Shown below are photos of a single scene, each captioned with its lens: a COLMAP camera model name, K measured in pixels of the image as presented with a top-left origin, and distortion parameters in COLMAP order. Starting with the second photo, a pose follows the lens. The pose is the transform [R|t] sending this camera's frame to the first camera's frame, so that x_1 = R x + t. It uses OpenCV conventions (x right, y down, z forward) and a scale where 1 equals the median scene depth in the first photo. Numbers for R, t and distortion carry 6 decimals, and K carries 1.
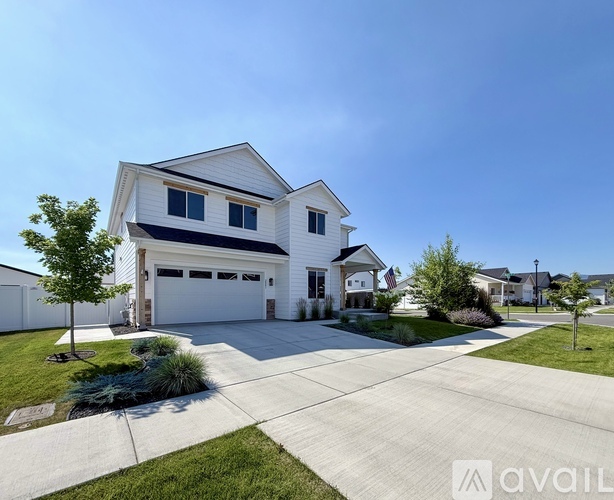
lens RADIAL K [[265.0, 0, 307.5], [0, 265.0, 290.7], [0, 0, 1]] dist [0.000995, 0.000045]
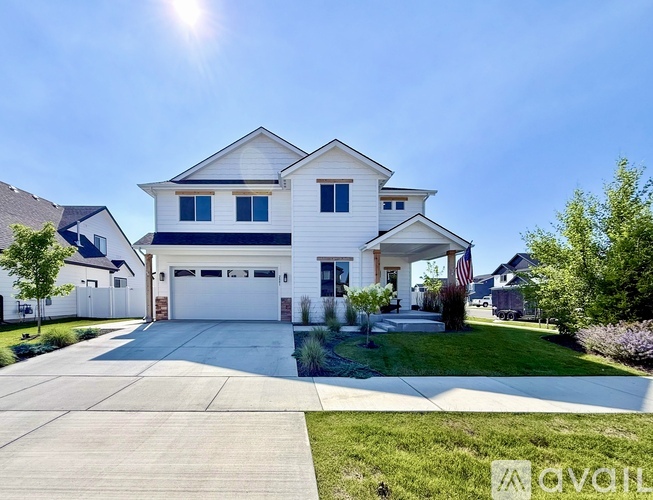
lens RADIAL K [[274.6, 0, 285.2], [0, 274.6, 296.5], [0, 0, 1]] dist [-0.001870, -0.000323]
pose [[0.778242, 0.000288, -0.627964, 0.440766], [0.011597, 0.999823, 0.014831, 0.014873], [0.627857, -0.018825, 0.778101, 0.308049]]
